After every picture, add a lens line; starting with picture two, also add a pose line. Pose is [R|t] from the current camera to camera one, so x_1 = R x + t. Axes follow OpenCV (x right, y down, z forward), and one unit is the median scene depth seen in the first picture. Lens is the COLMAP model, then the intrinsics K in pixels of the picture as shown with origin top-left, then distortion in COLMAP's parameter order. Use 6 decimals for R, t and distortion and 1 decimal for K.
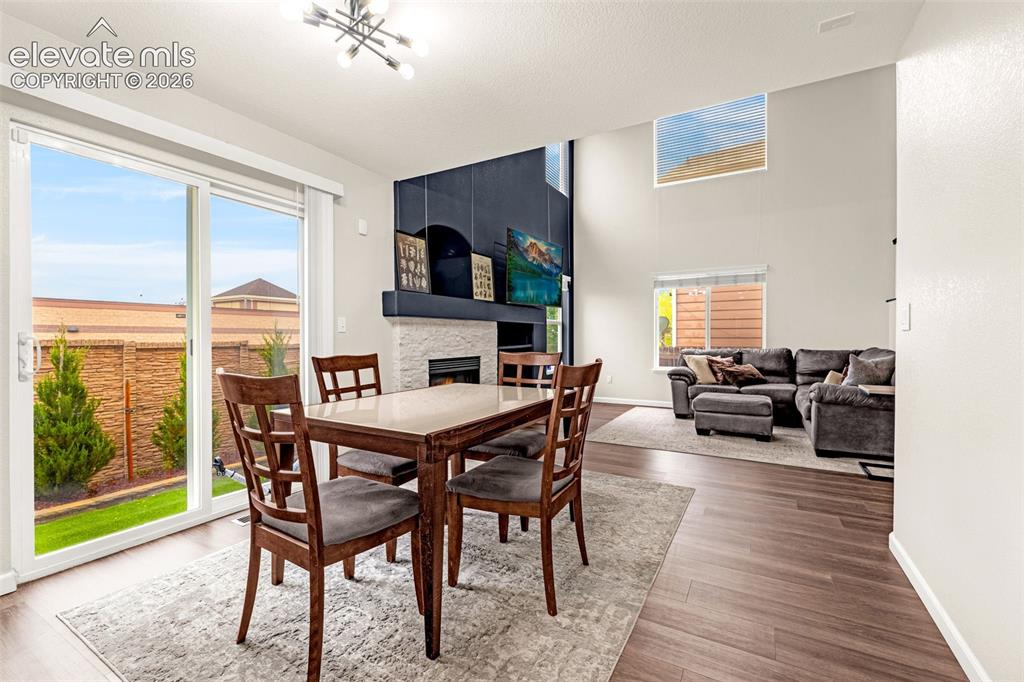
lens RADIAL K [[438.5, 0, 512.1], [0, 438.5, 337.5], [0, 0, 1]] dist [-0.000288, -0.000491]
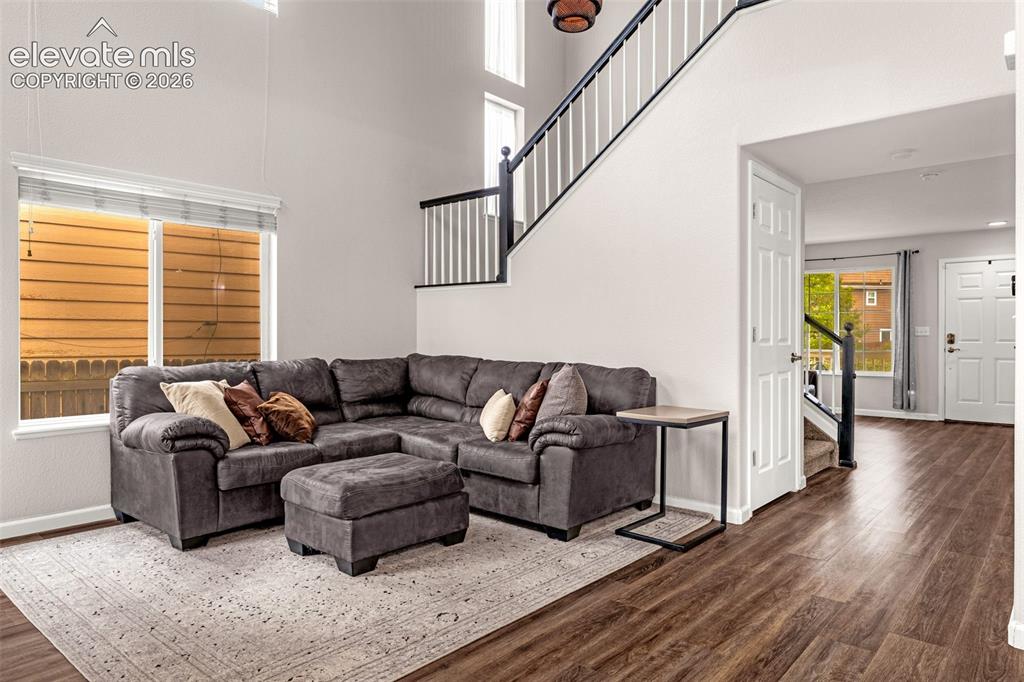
lens RADIAL K [[646.2, 0, 503.0], [0, 646.2, 336.3], [0, 0, 1]] dist [0.001327, -0.000061]
pose [[0.215483, 0.001064, 0.976507, -0.123574], [0.000211, 0.999999, -0.001136, -0.001943], [-0.976507, 0.000451, 0.215483, 0.665917]]
